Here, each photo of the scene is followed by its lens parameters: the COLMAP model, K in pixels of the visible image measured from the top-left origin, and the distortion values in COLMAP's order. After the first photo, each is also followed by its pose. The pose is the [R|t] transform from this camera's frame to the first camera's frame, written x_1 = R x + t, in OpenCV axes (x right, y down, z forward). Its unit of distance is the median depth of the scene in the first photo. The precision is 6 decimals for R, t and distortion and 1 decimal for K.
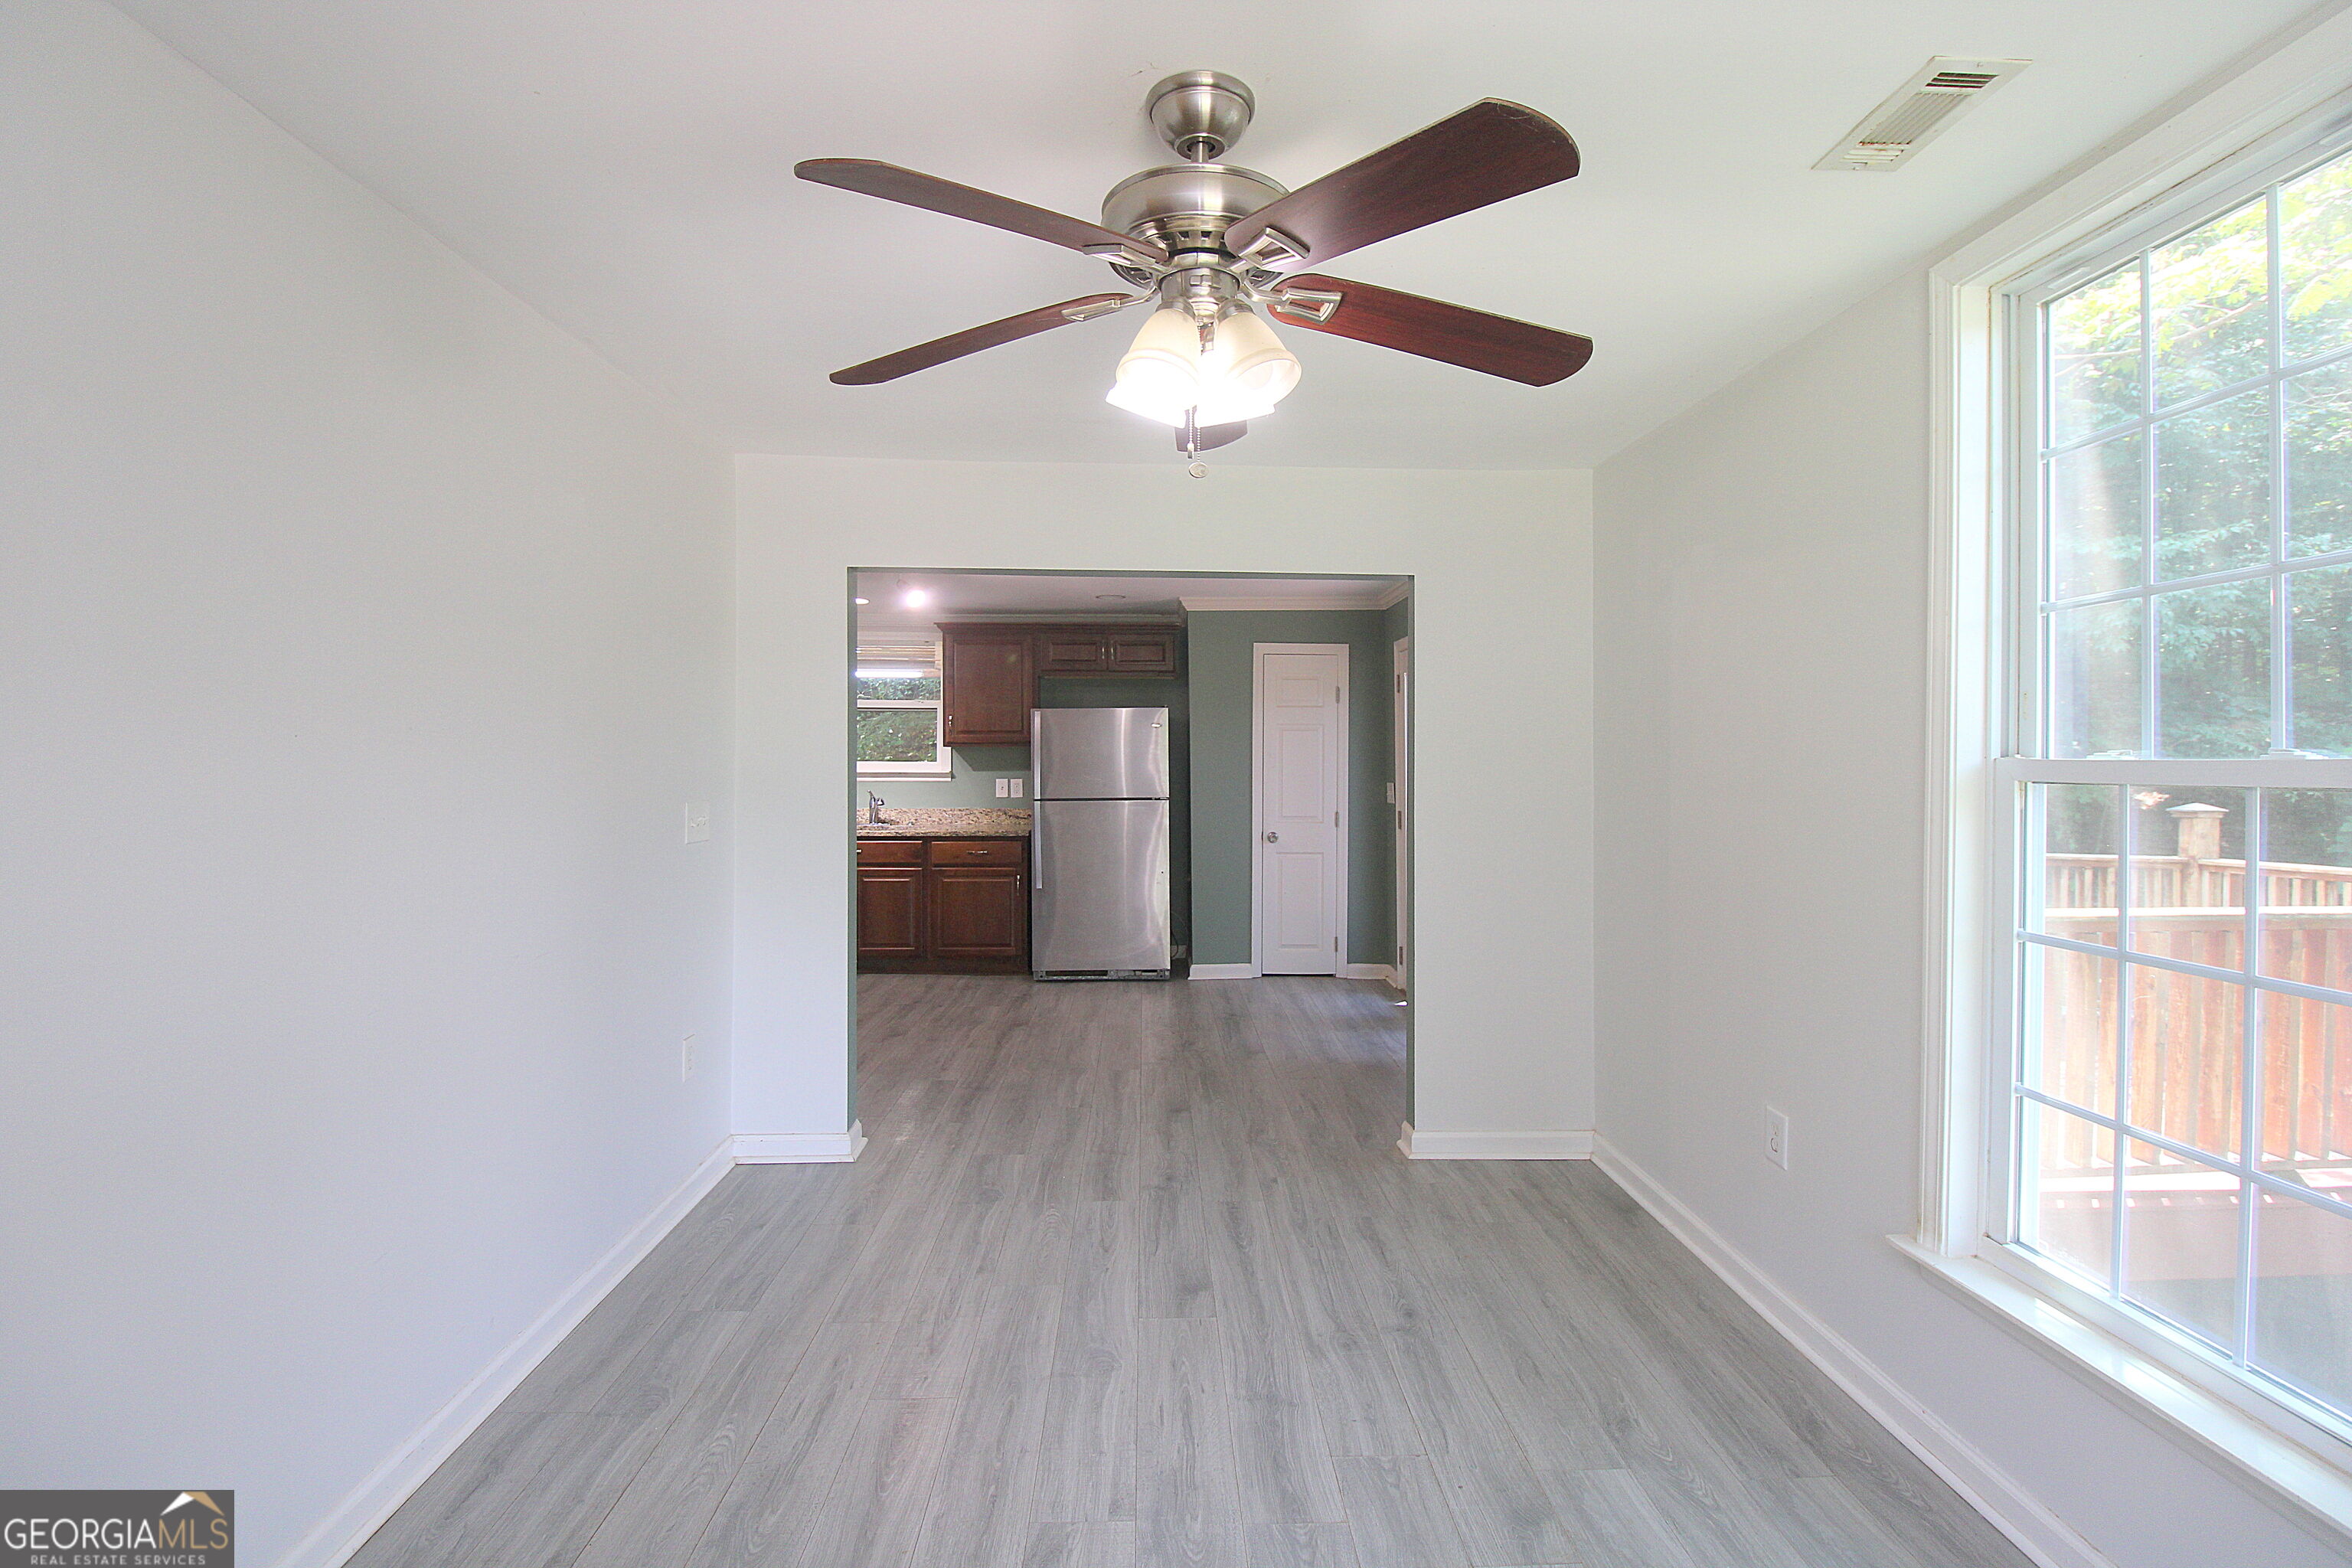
lens RADIAL K [[1086.7, 0, 1178.0], [0, 1086.7, 761.0], [0, 0, 1]] dist [-0.002820, -0.010829]
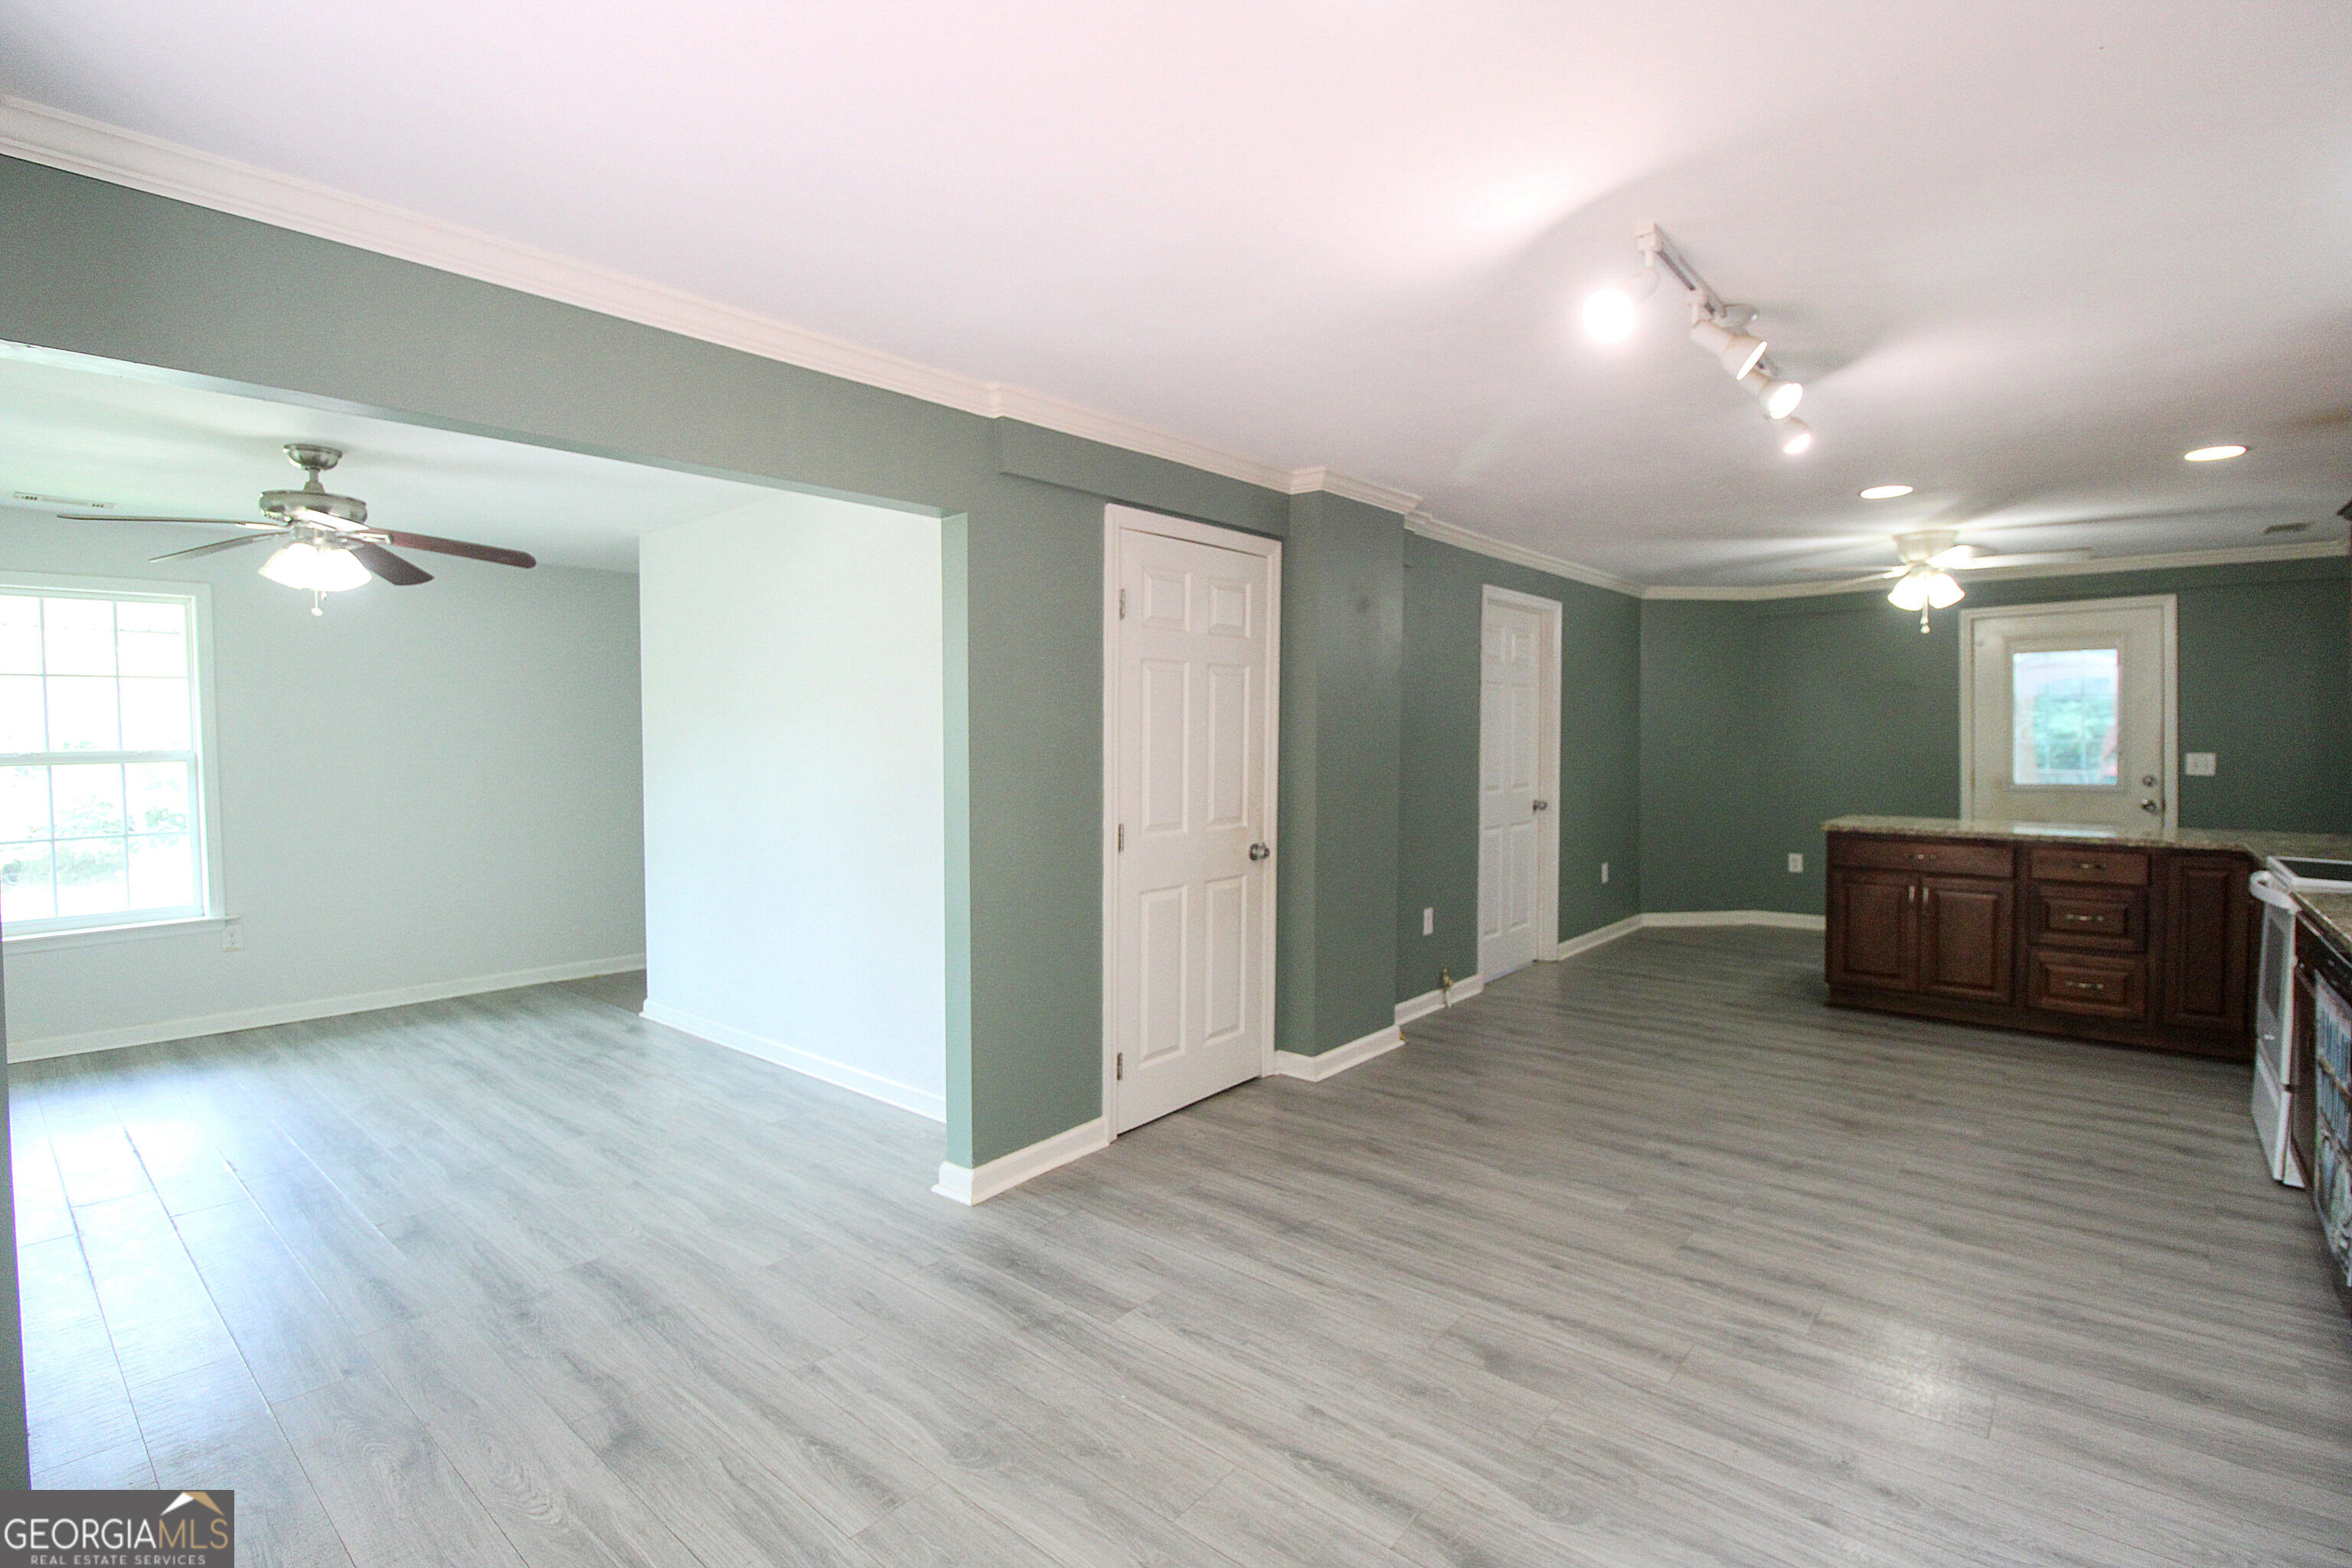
lens RADIAL K [[1086.7, 0, 1178.0], [0, 1086.7, 761.0], [0, 0, 1]] dist [-0.002820, -0.010829]
pose [[-0.672864, 0.017858, -0.739551, 0.261368], [0.001114, 0.999732, 0.023128, -0.004144], [0.739765, 0.014738, -0.672703, 2.091839]]
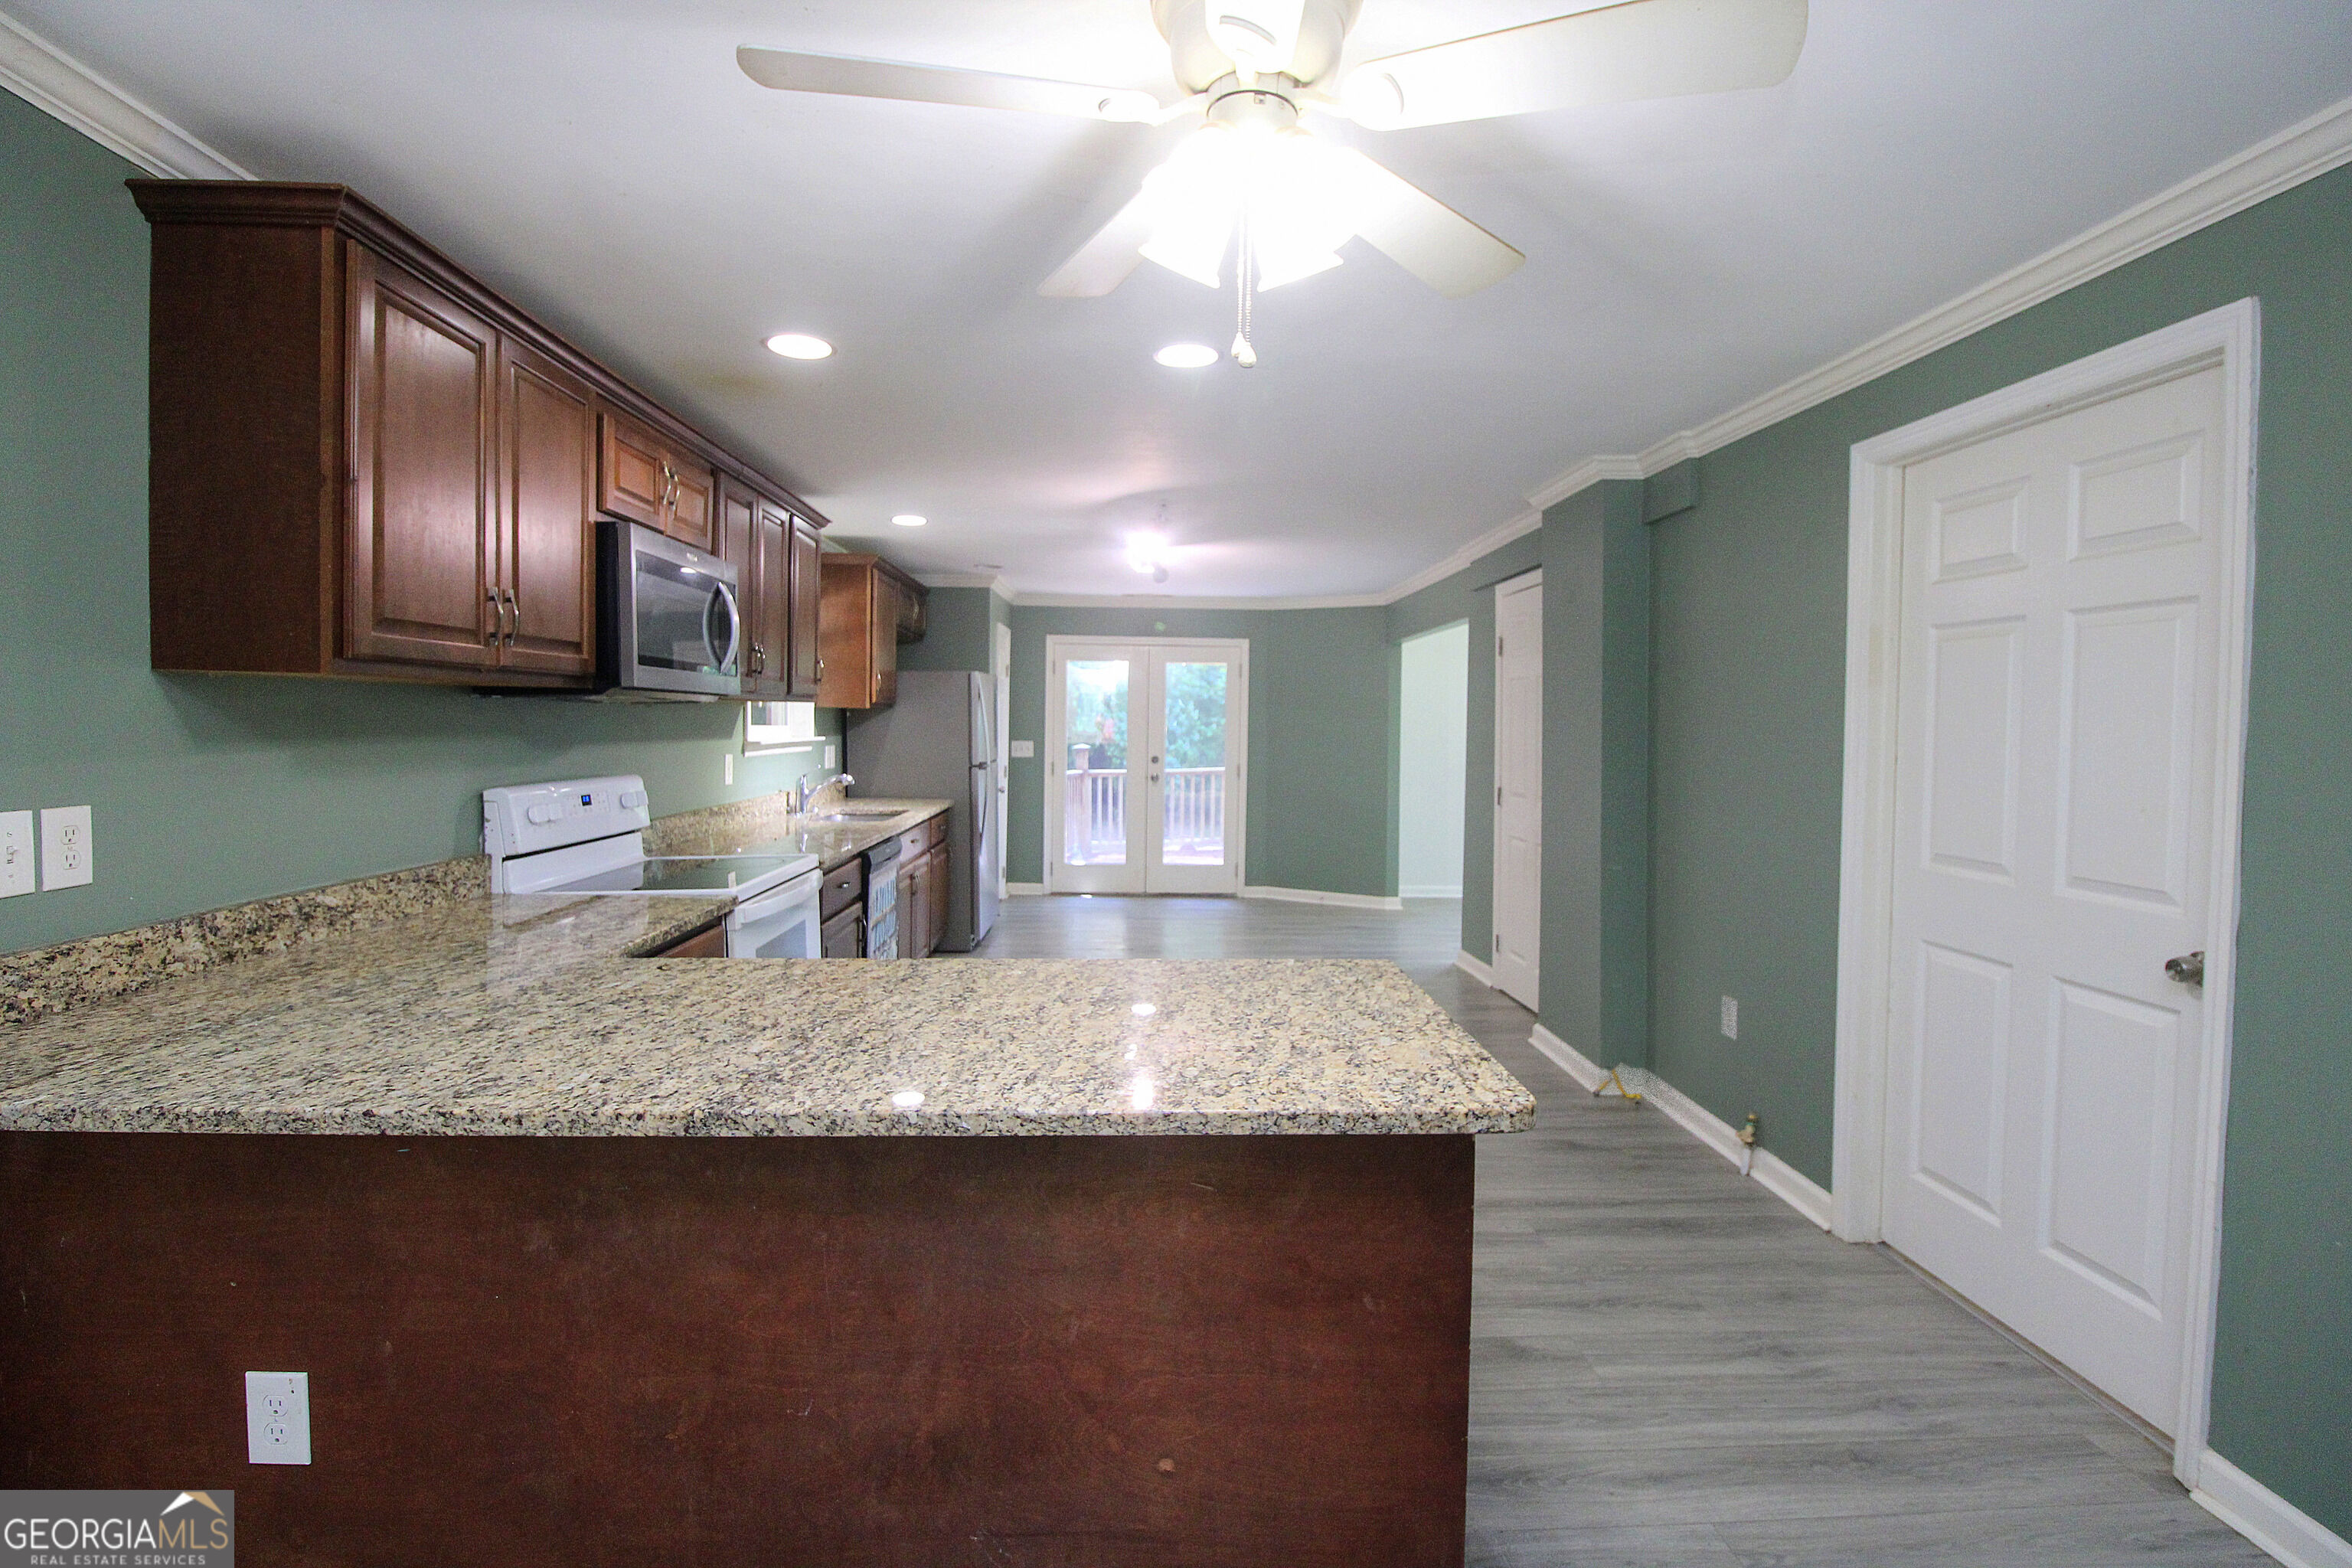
lens RADIAL K [[1086.7, 0, 1178.0], [0, 1086.7, 761.0], [0, 0, 1]] dist [-0.002820, -0.010829]
pose [[-0.022911, -0.037692, 0.999027, -2.414352], [-0.011631, 0.999231, 0.037433, -0.015062], [-0.999670, -0.010762, -0.023332, 1.836933]]
